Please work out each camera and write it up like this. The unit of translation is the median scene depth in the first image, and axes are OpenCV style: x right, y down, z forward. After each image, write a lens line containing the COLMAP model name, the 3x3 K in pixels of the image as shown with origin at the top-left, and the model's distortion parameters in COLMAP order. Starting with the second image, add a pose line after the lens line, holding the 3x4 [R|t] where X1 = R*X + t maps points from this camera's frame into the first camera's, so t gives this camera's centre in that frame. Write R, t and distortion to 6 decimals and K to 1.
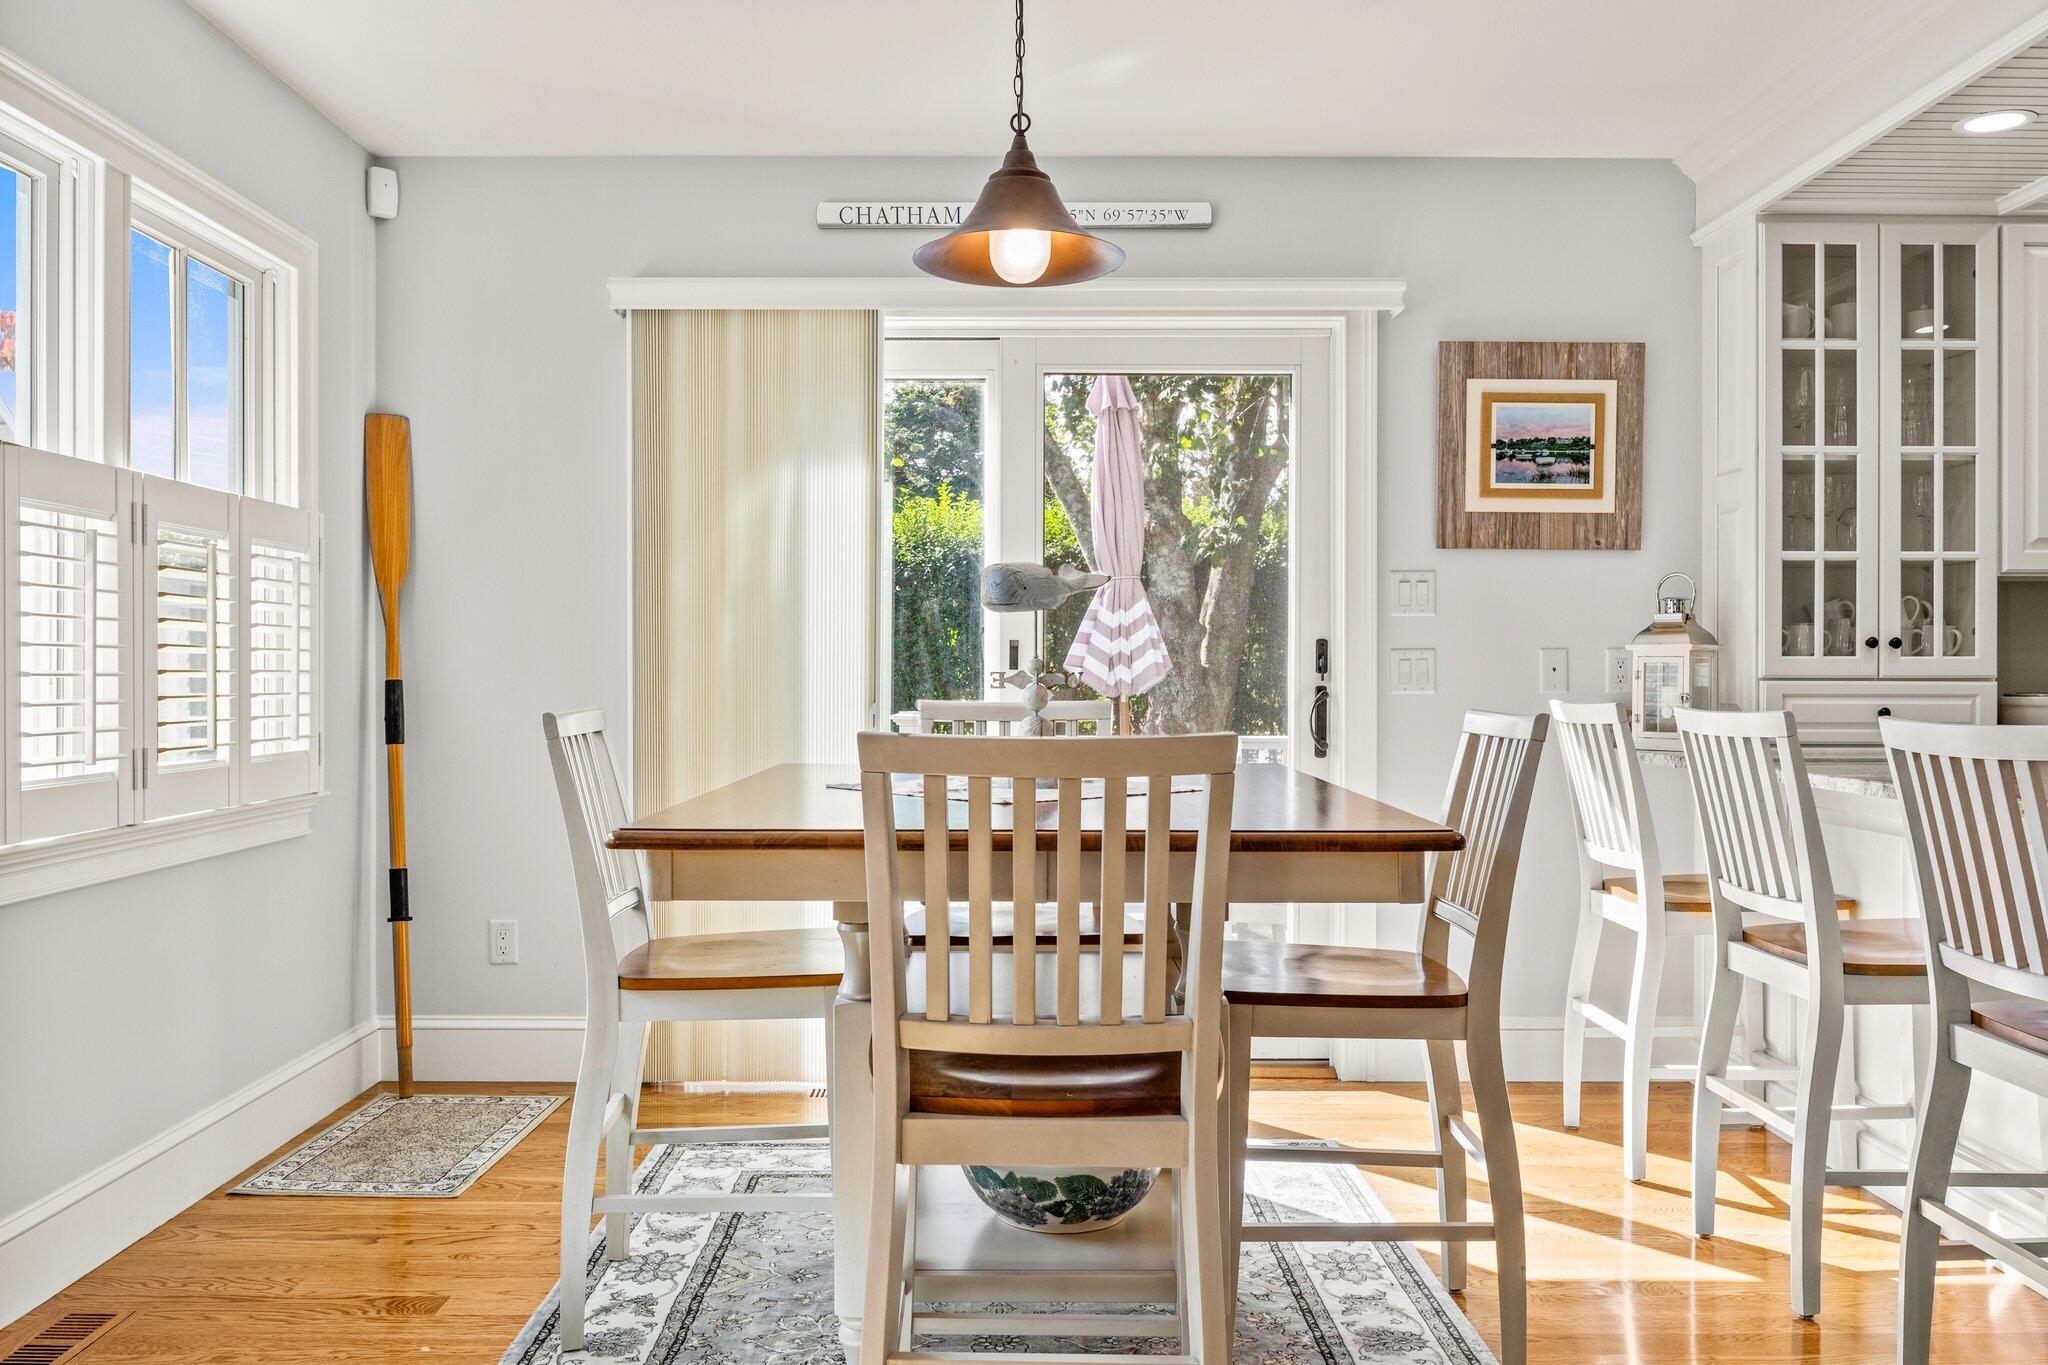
lens RADIAL K [[1626.4, 0, 1052.0], [0, 1626.4, 668.2], [0, 0, 1]] dist [0.005072, -0.009028]
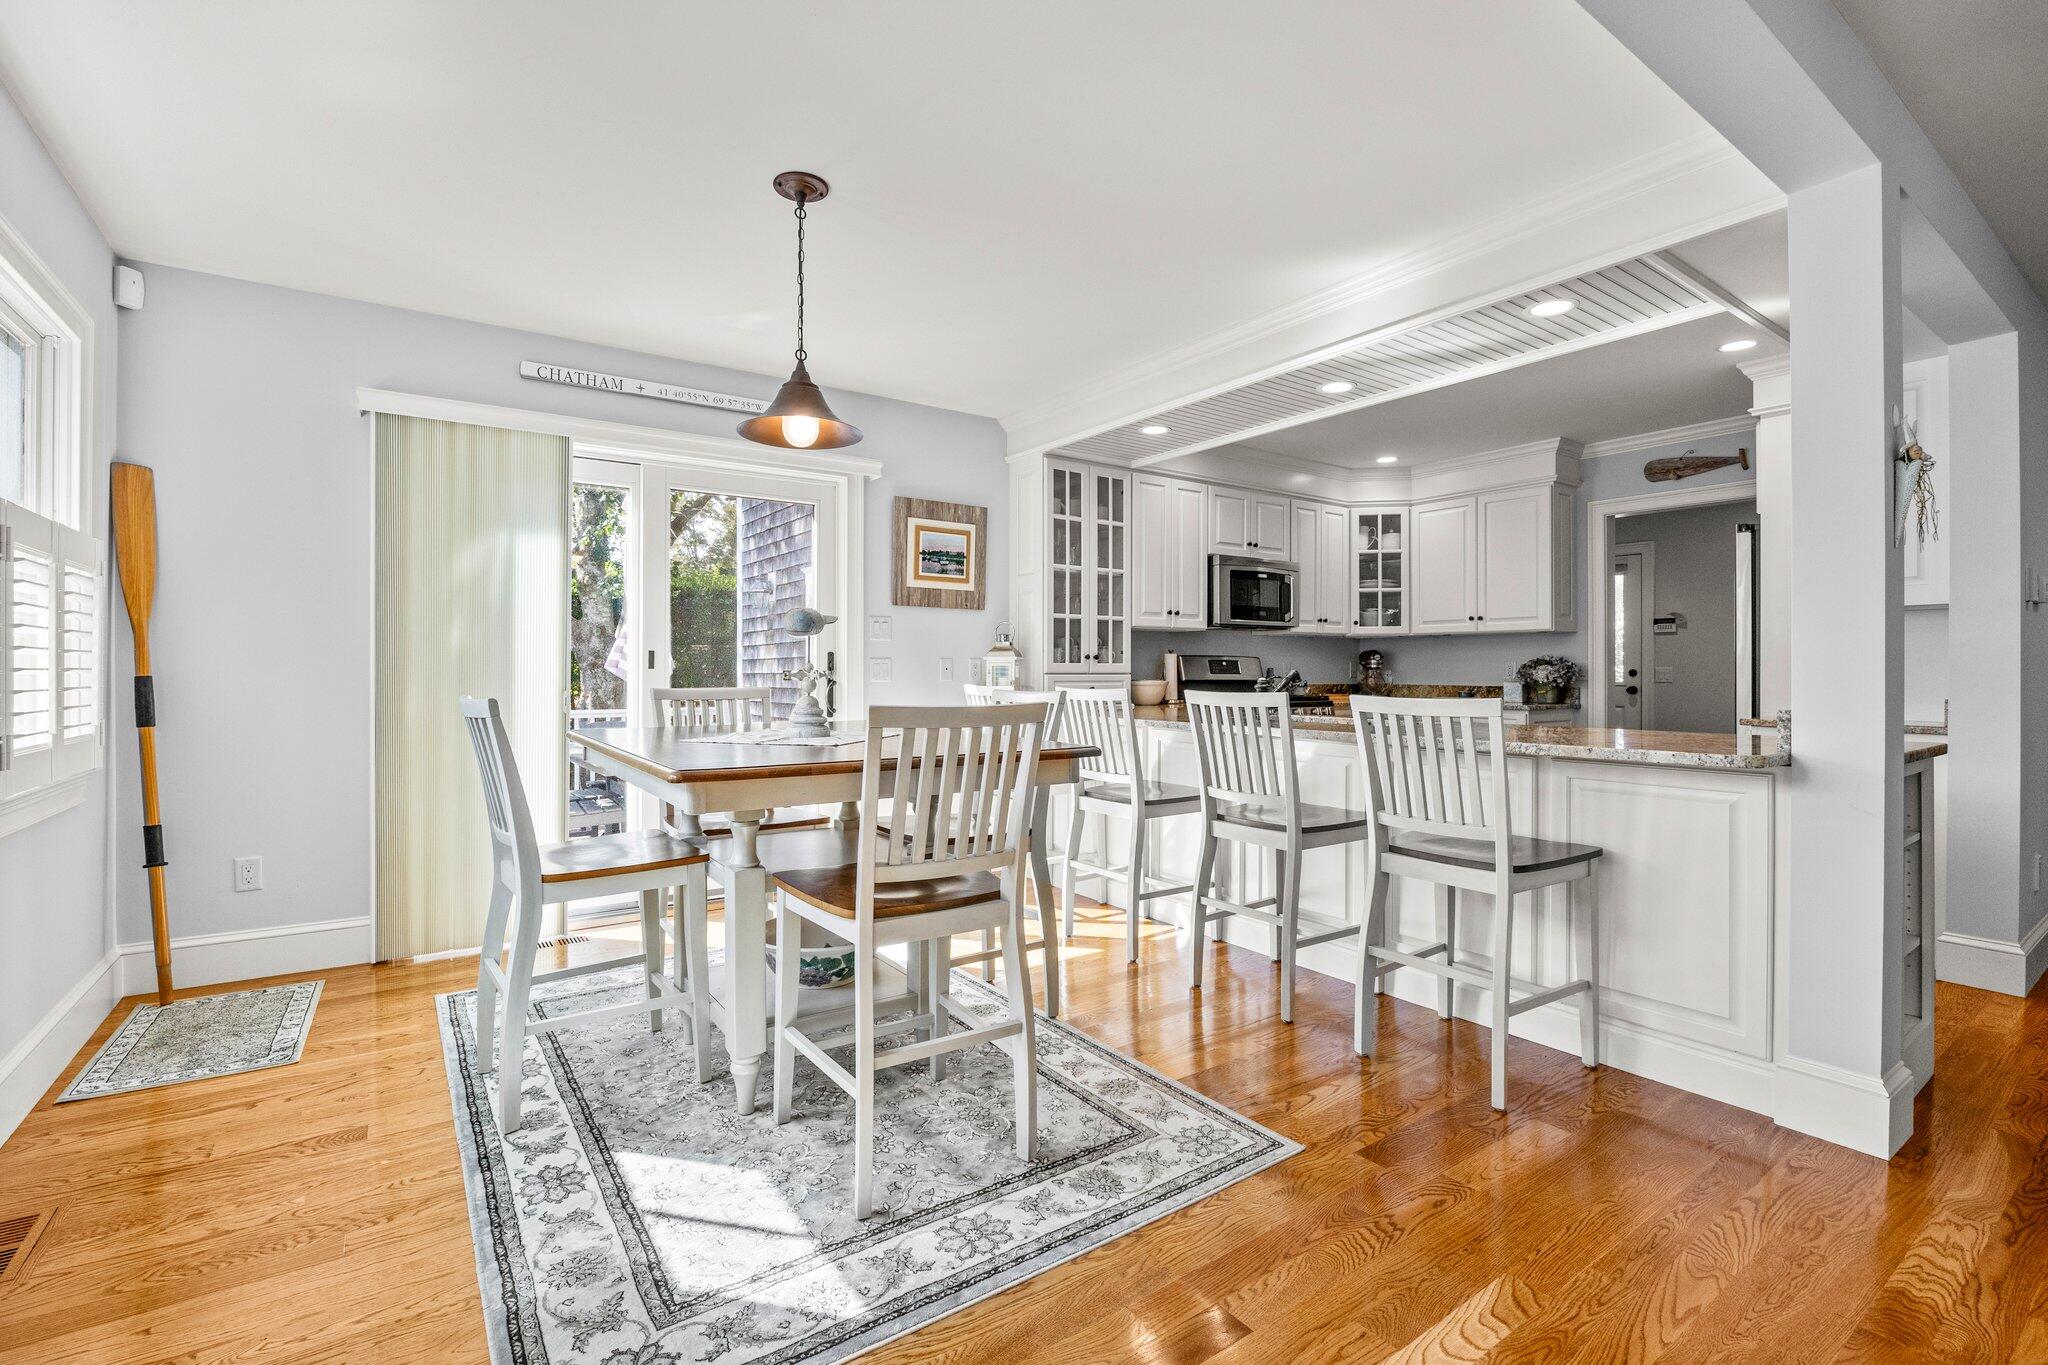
lens RADIAL K [[902.0, 0, 1033.9], [0, 902.0, 668.0], [0, 0, 1]] dist [-0.013708, 0.000090]
pose [[0.824018, 0.001675, 0.566561, -0.239703], [-0.002097, 0.999998, 0.000093, -0.000755], [-0.566559, -0.001265, 0.824020, 0.044105]]
